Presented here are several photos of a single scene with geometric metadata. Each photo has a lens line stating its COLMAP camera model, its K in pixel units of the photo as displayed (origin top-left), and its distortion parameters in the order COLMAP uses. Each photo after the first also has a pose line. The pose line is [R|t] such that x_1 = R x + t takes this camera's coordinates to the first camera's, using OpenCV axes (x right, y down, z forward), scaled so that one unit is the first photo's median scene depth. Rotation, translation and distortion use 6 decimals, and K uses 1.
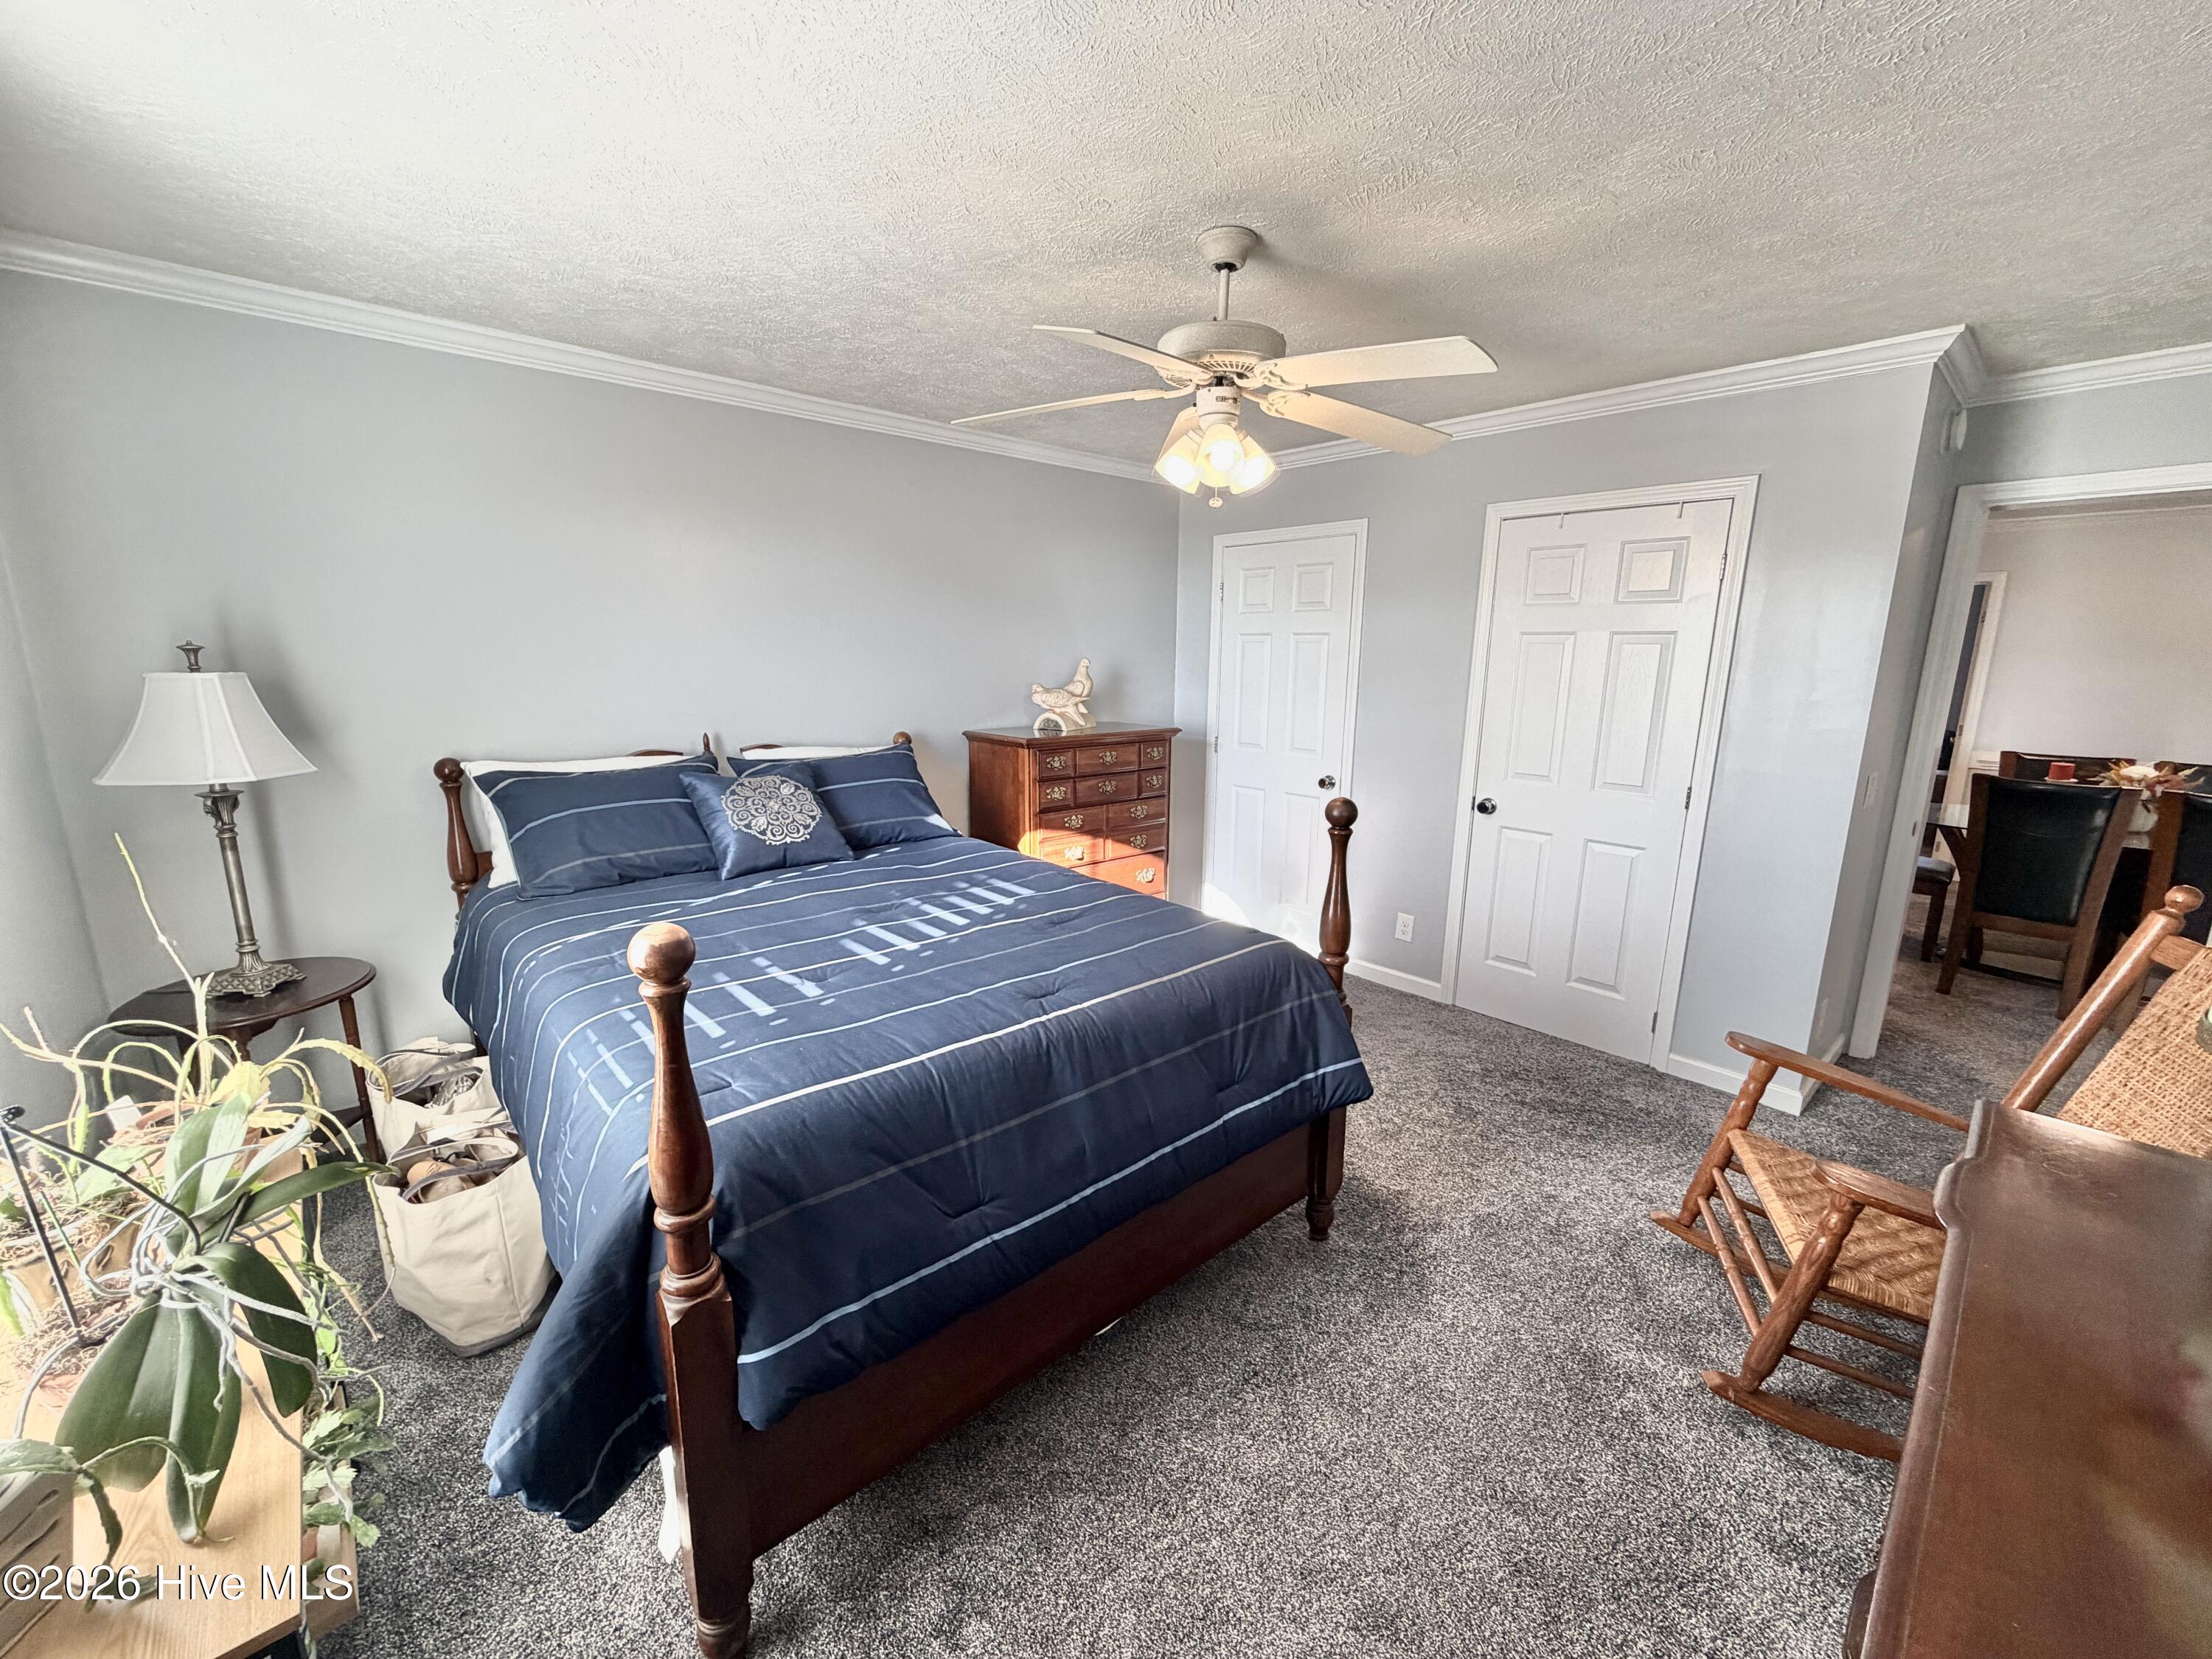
lens RADIAL K [[876.0, 0, 1107.8], [0, 876.0, 830.8], [0, 0, 1]] dist [0.002290, 0.000107]
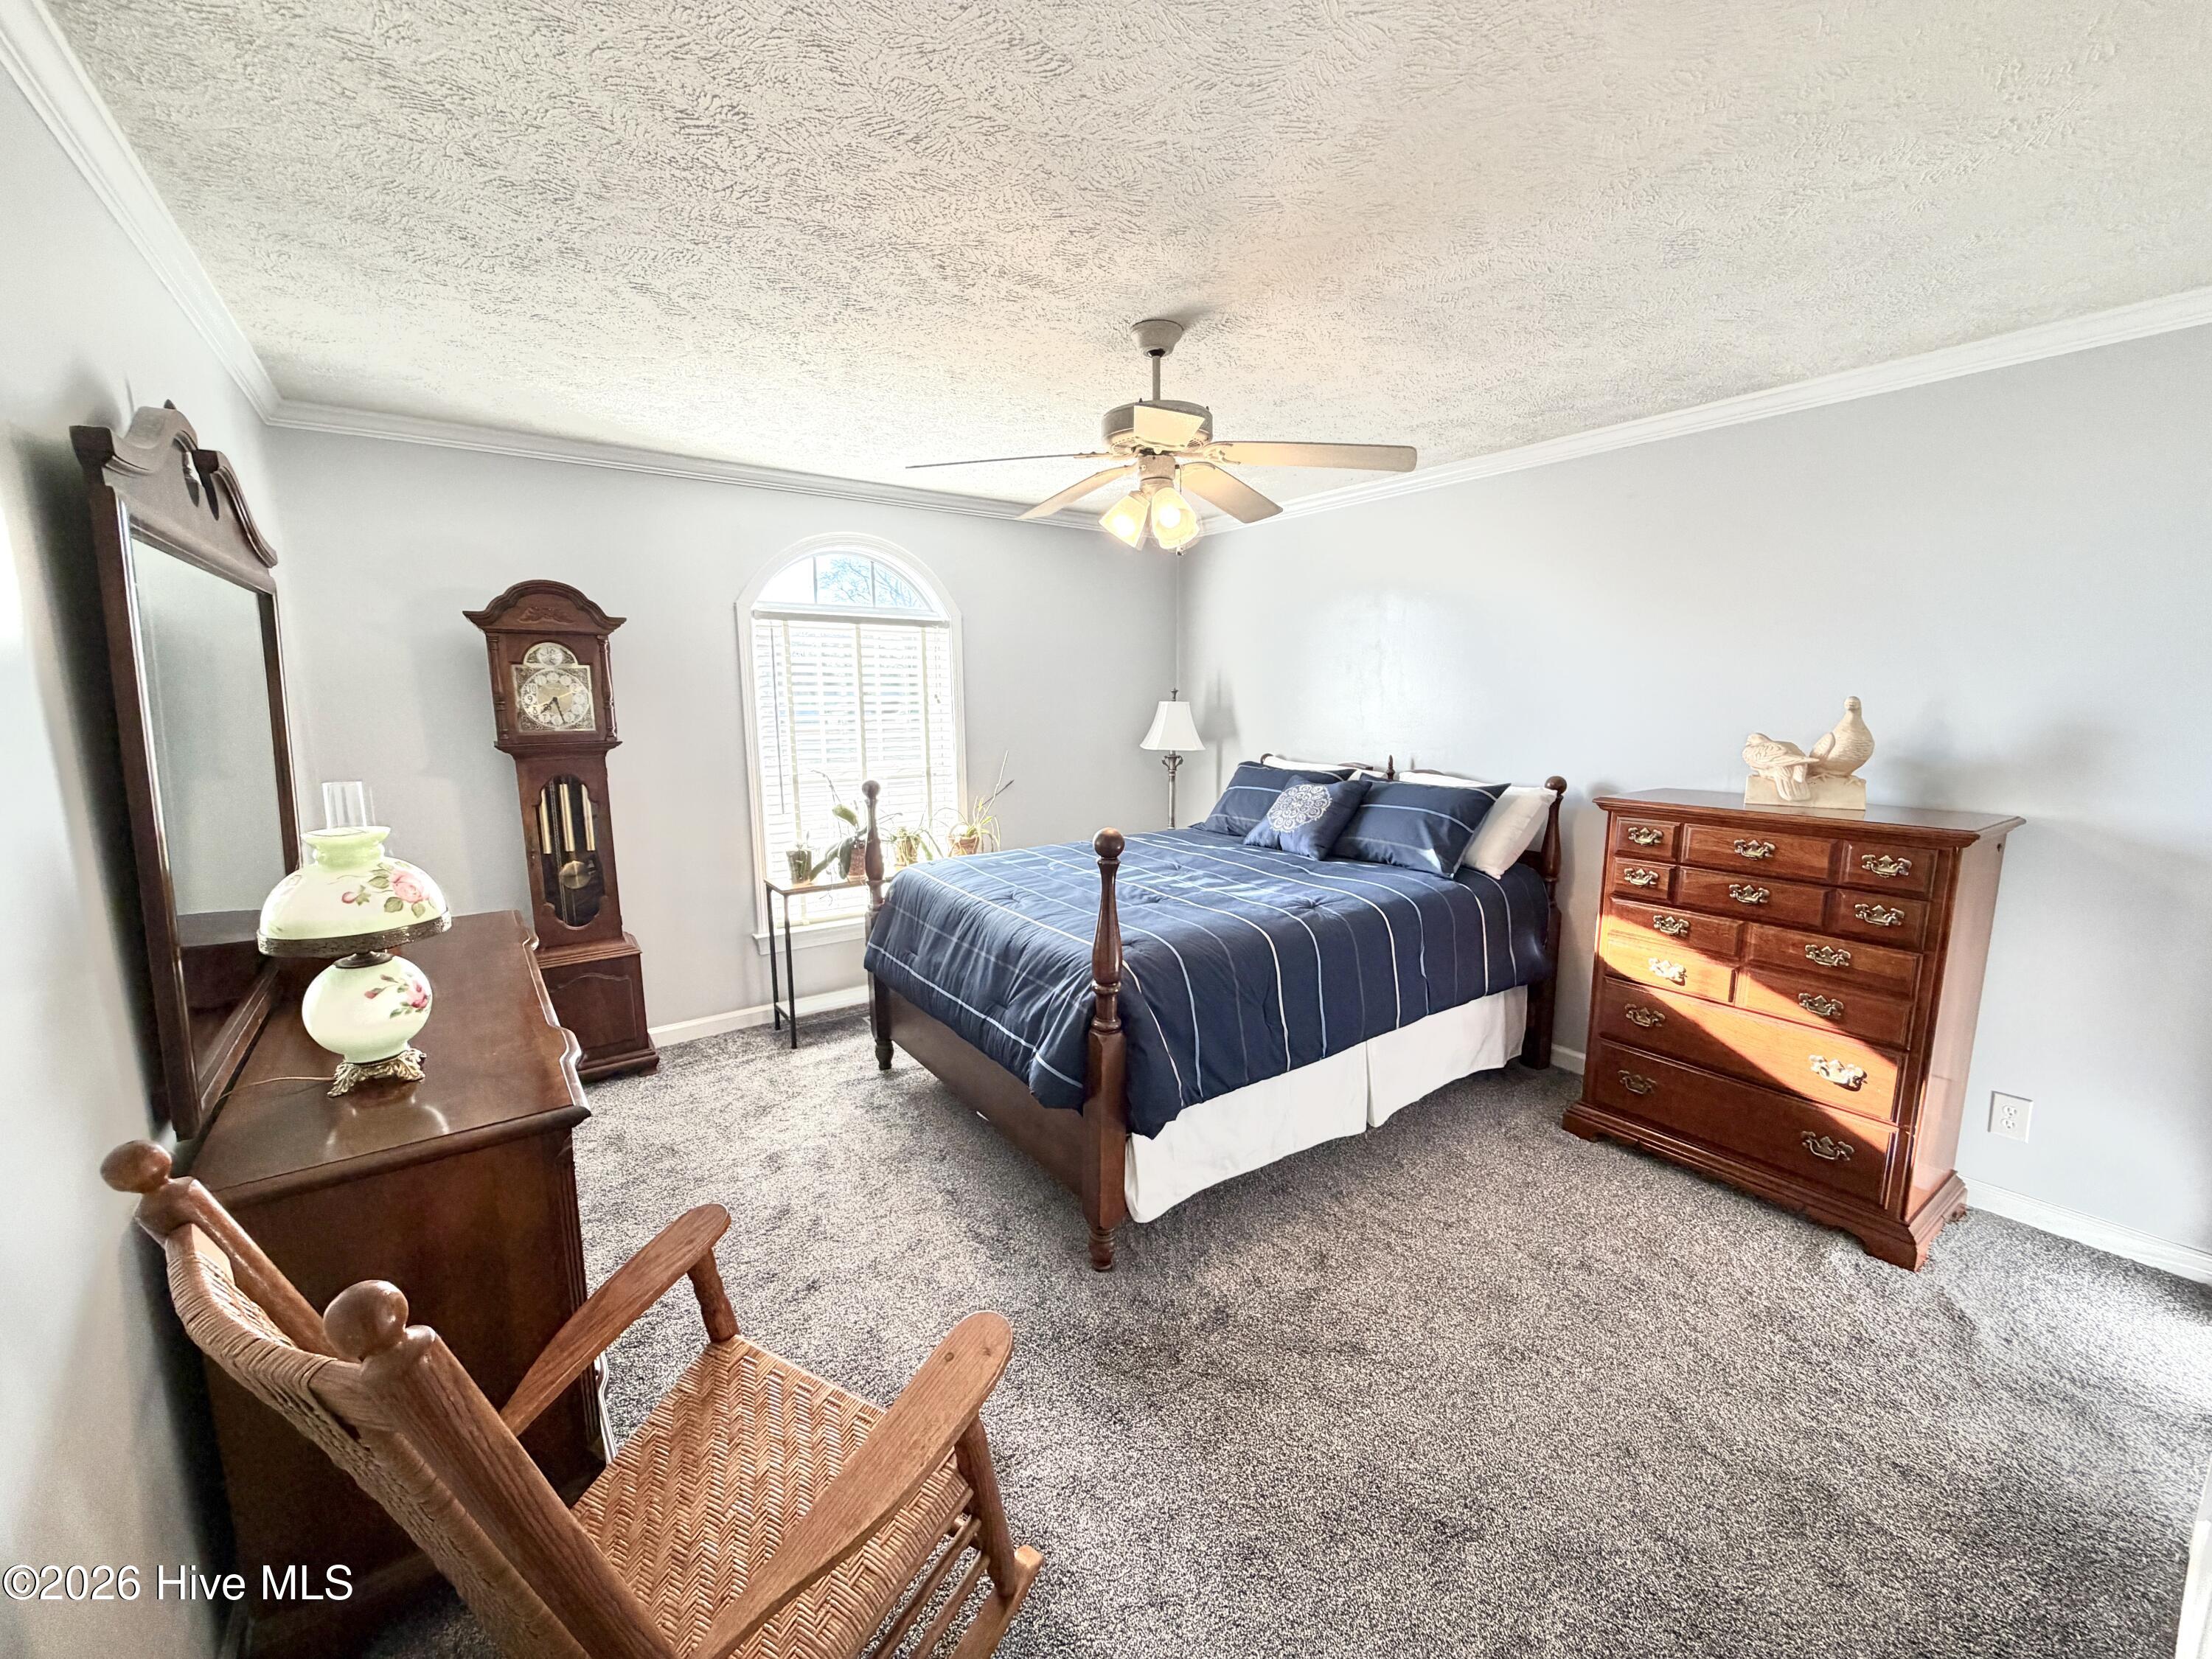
lens RADIAL K [[876.0, 0, 1107.6], [0, 876.0, 825.1], [0, 0, 1]] dist [0.002290, 0.000107]
pose [[-0.101941, 0.140211, -0.984860, 0.673423], [-0.203173, 0.966215, 0.158586, -0.103653], [0.973822, 0.216263, -0.070010, 0.566939]]
